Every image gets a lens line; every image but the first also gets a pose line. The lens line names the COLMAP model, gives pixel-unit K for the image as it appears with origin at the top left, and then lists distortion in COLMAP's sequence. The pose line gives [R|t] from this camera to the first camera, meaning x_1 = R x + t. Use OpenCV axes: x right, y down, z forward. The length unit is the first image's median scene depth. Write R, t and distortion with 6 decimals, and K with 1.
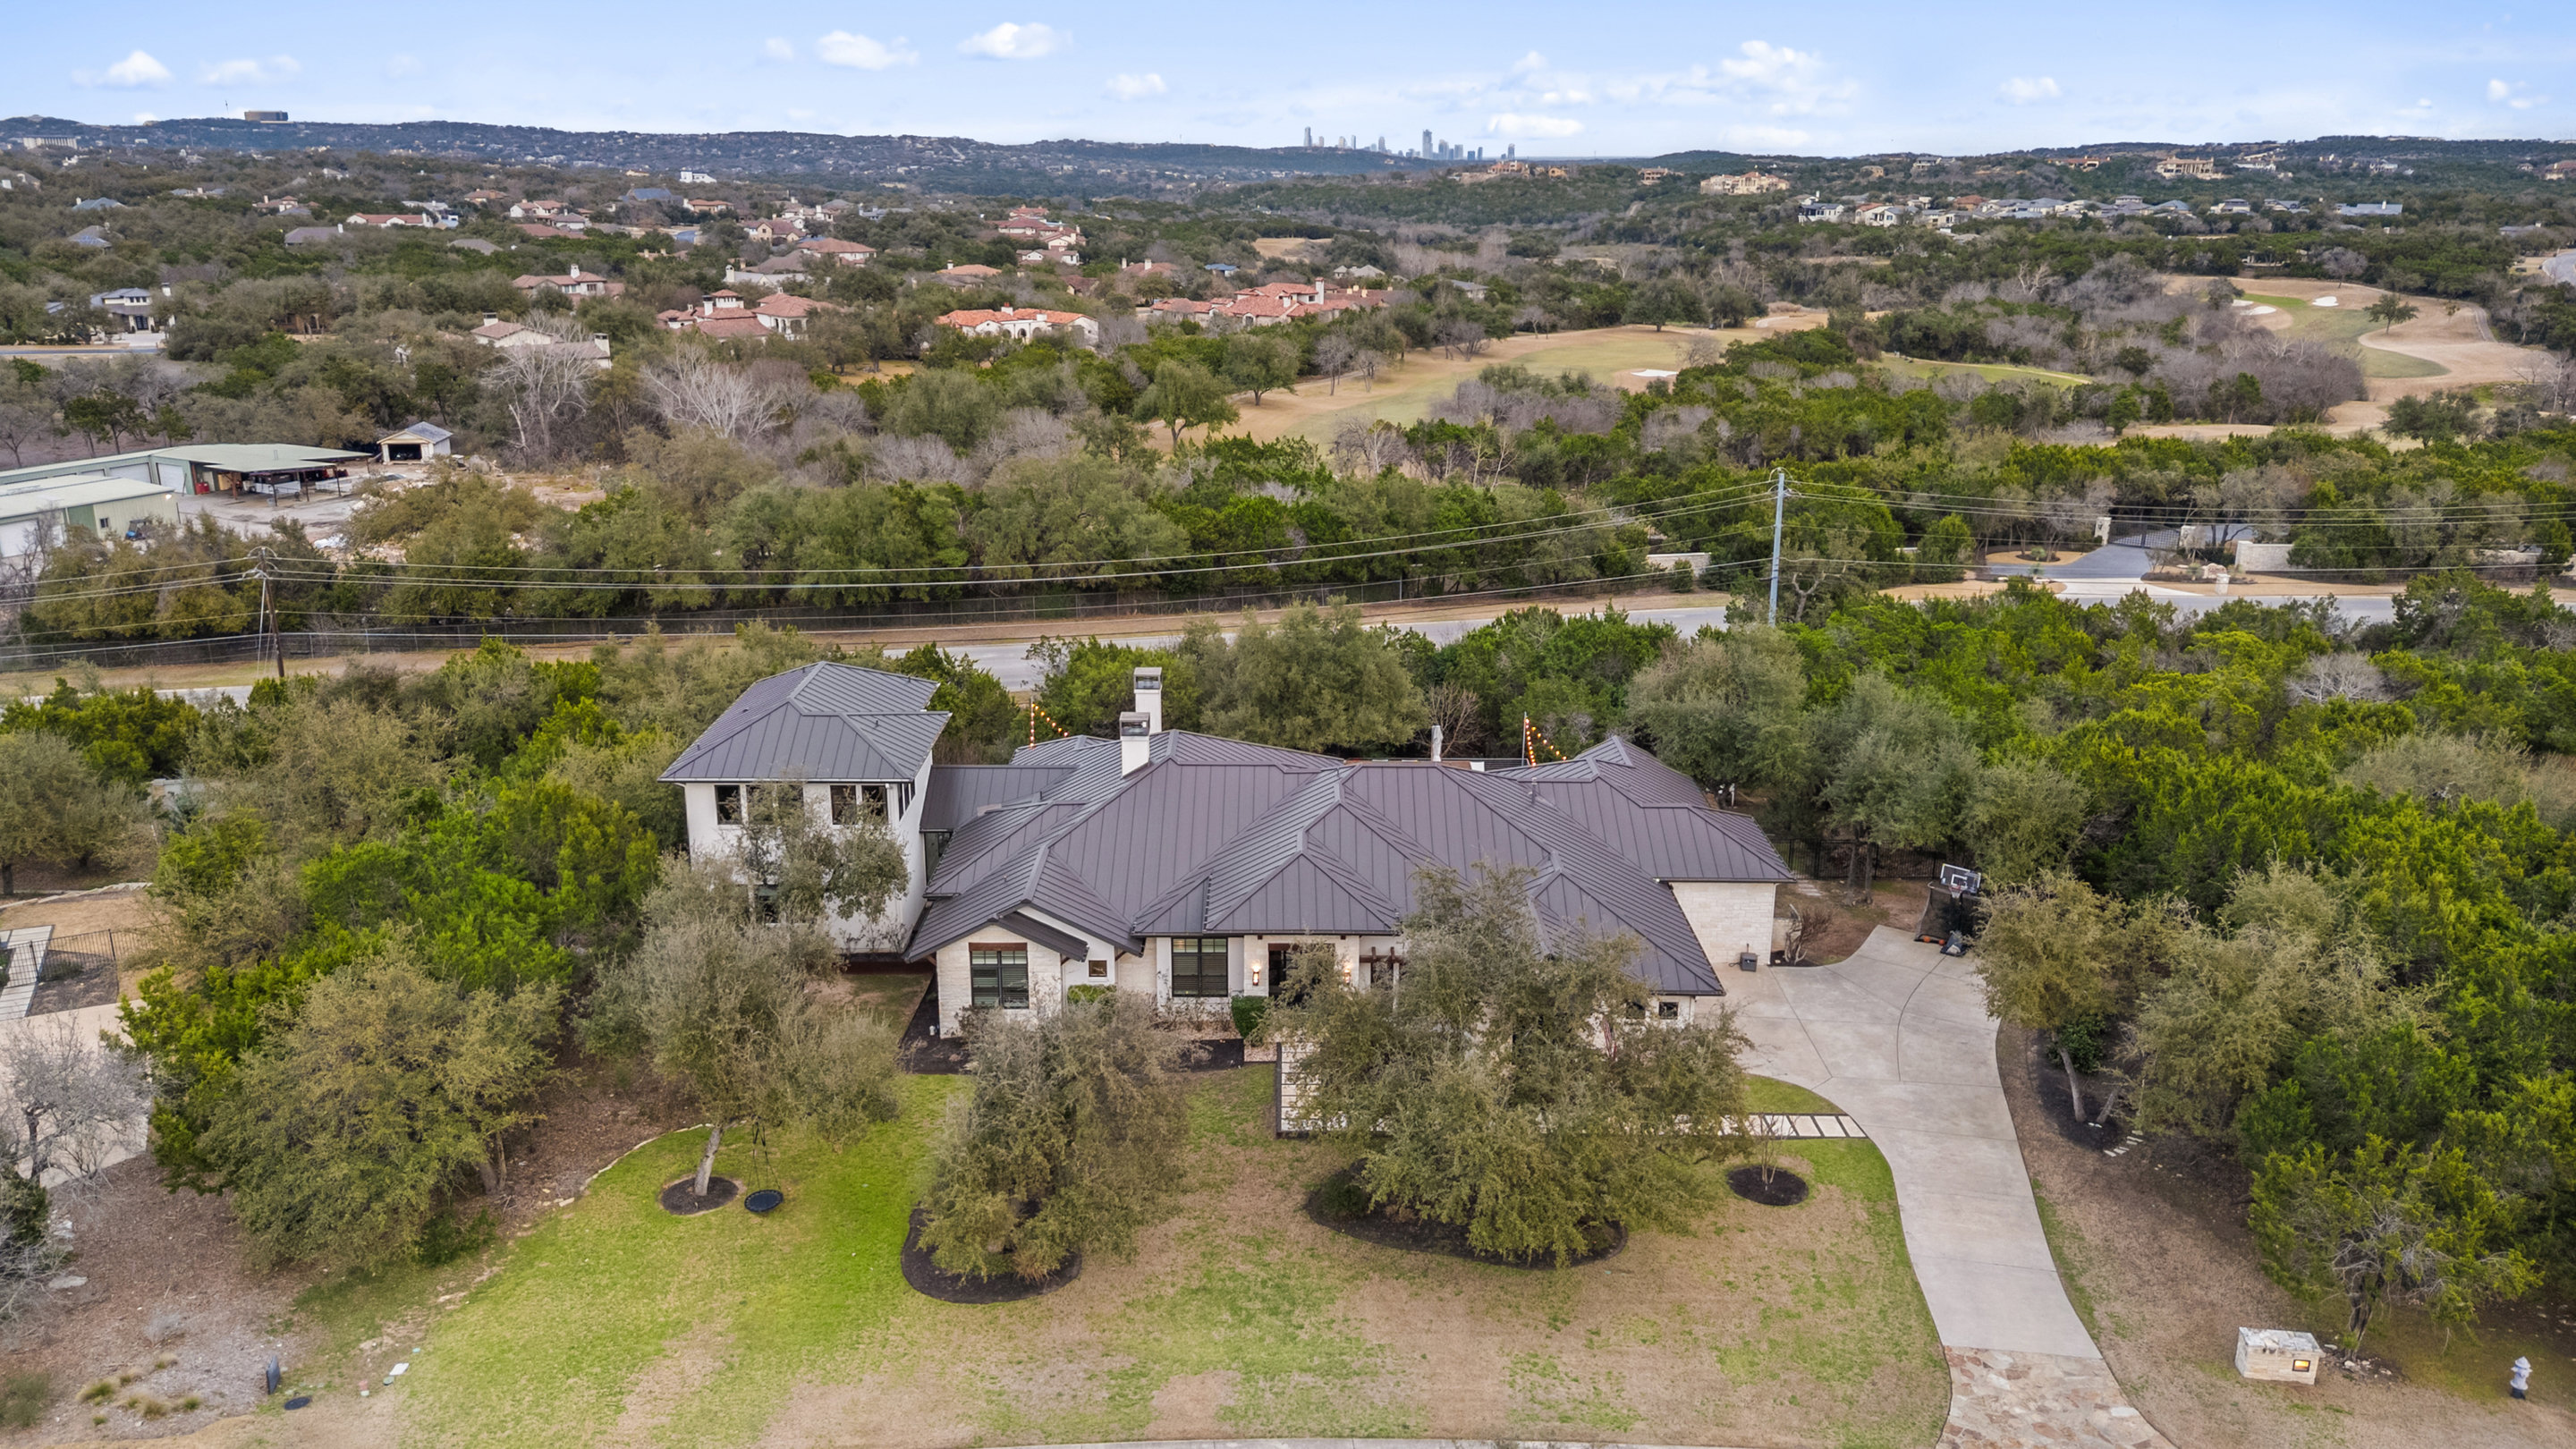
lens RADIAL K [[1891.0, 0, 1293.0], [0, 1891.0, 746.1], [0, 0, 1]] dist [0.076349, -0.073590]
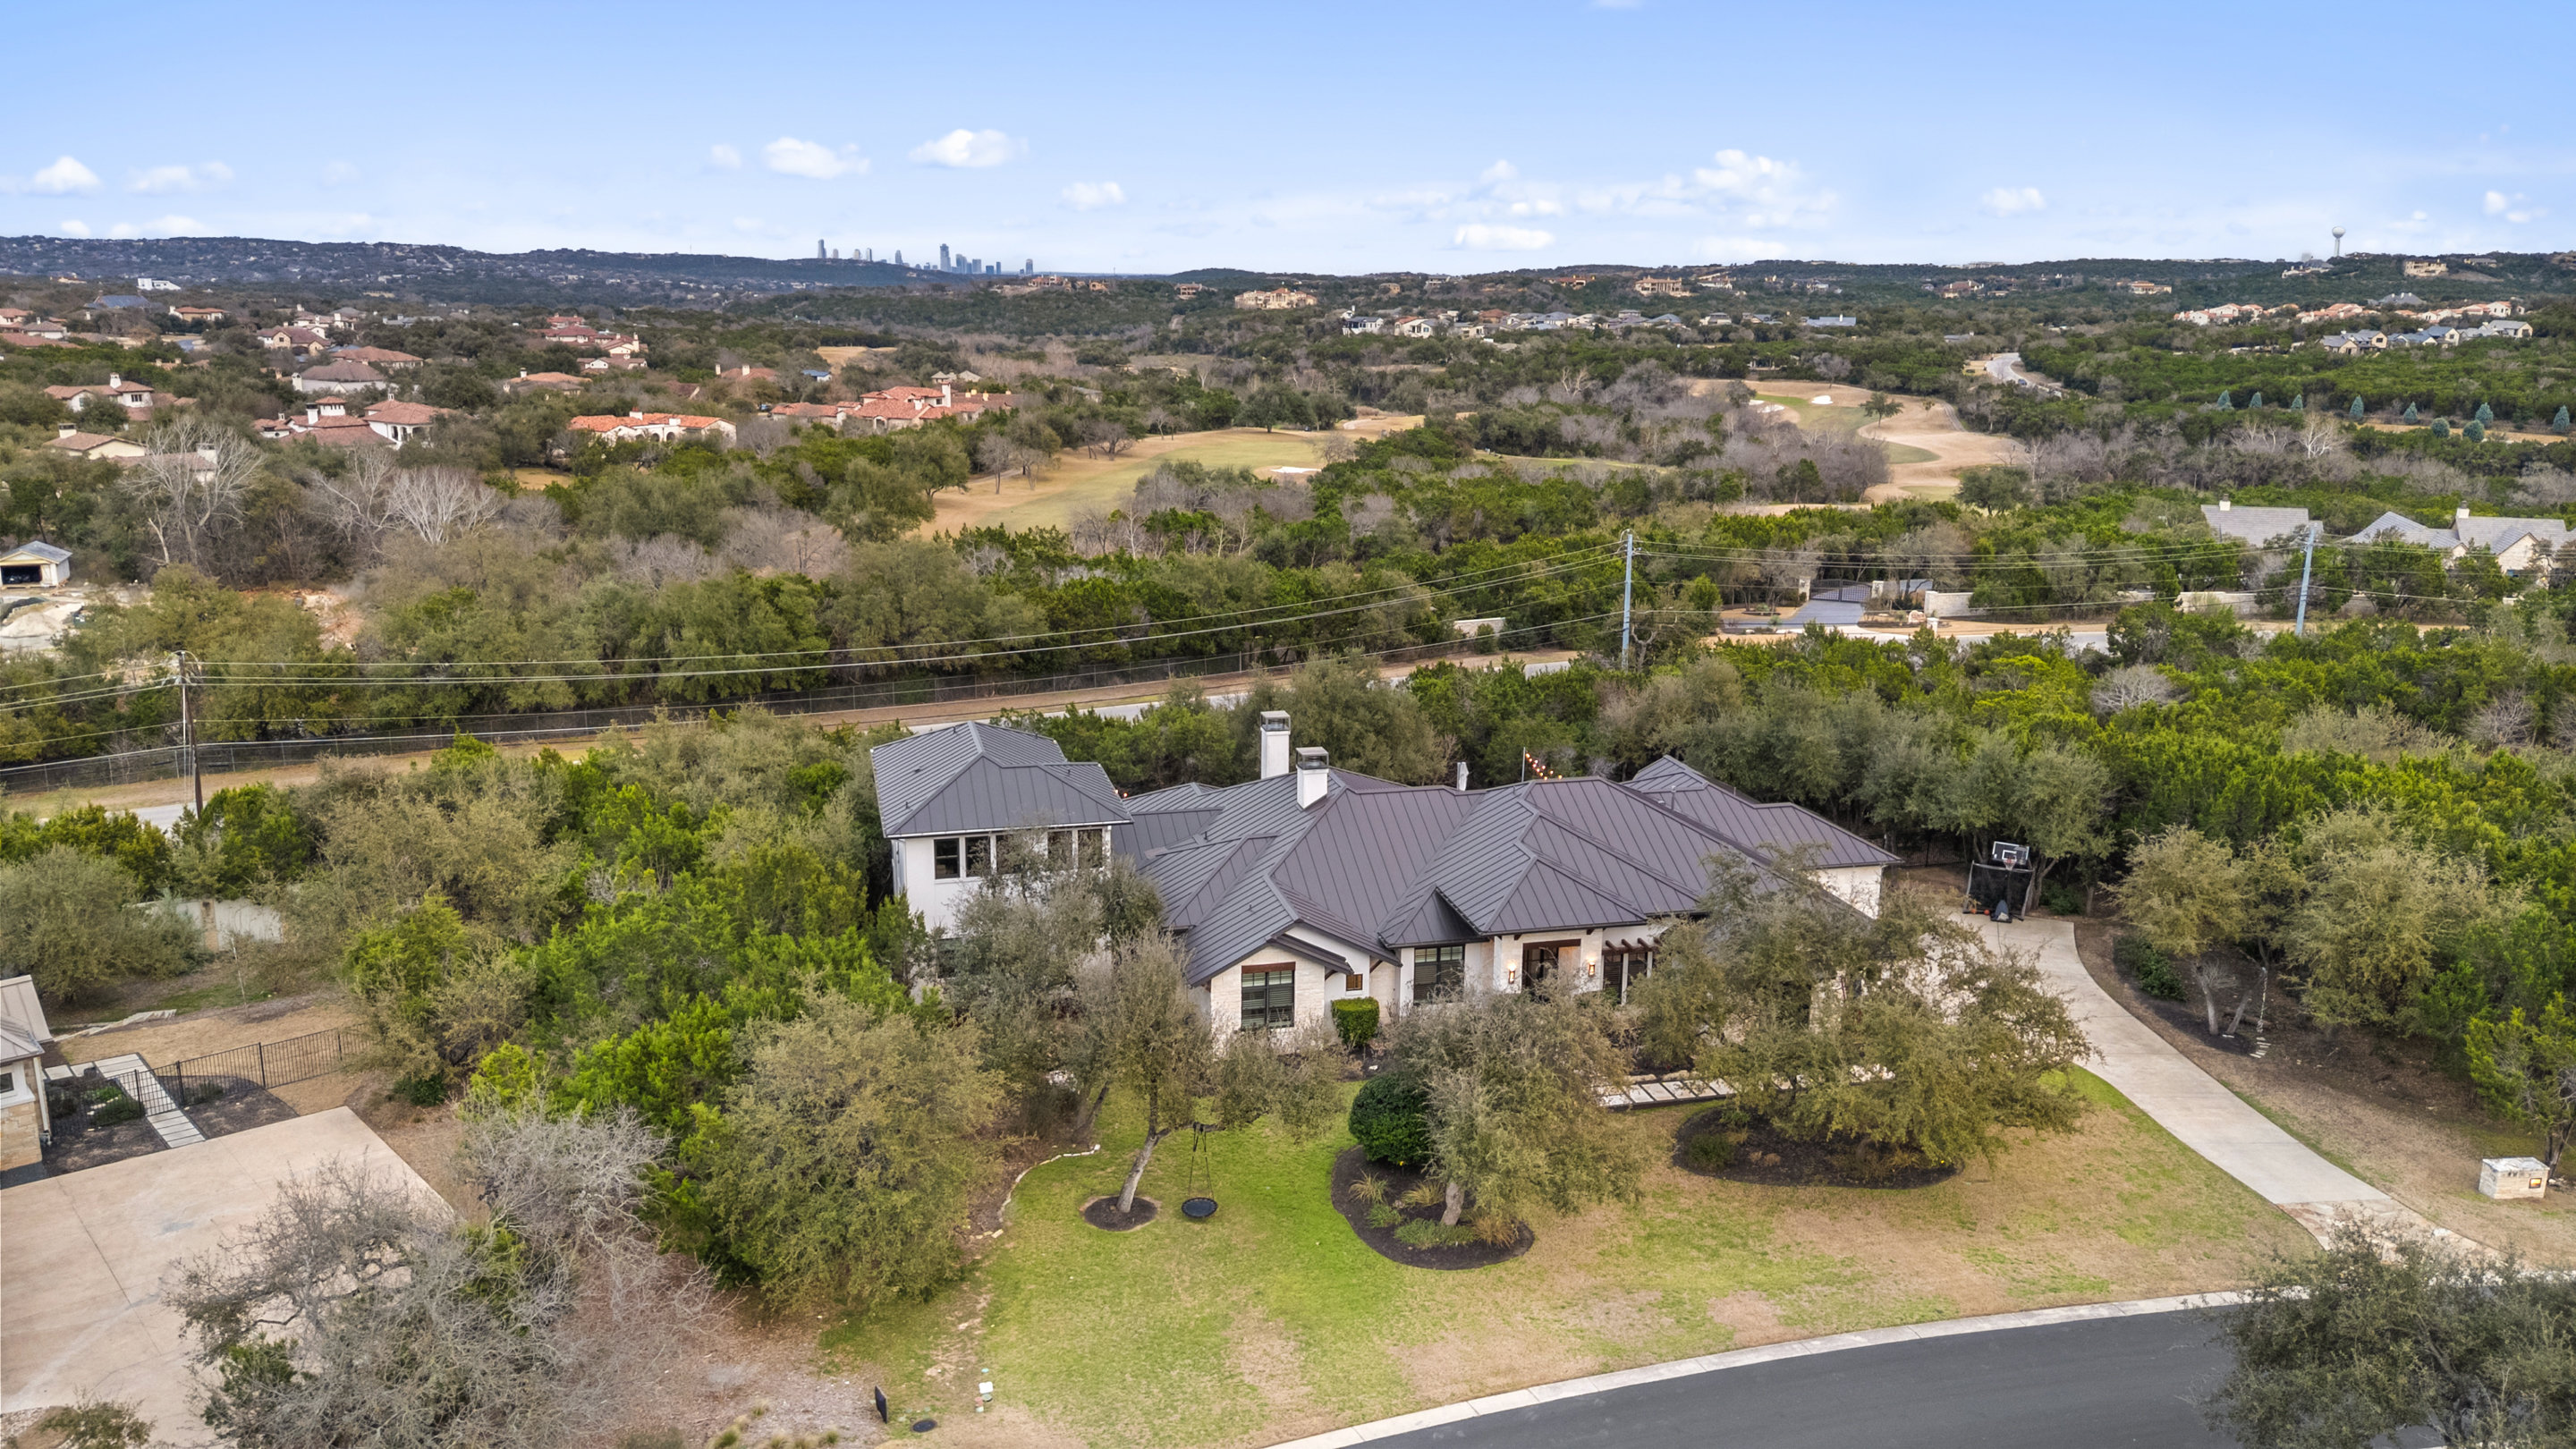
lens RADIAL K [[1891.0, 0, 1298.2], [0, 1891.0, 723.6], [0, 0, 1]] dist [0.076349, -0.073590]
pose [[0.969712, -0.052019, 0.238648, -0.127926], [0.067838, 0.995977, -0.058552, 0.011282], [-0.234642, 0.072967, 0.969339, -0.008666]]
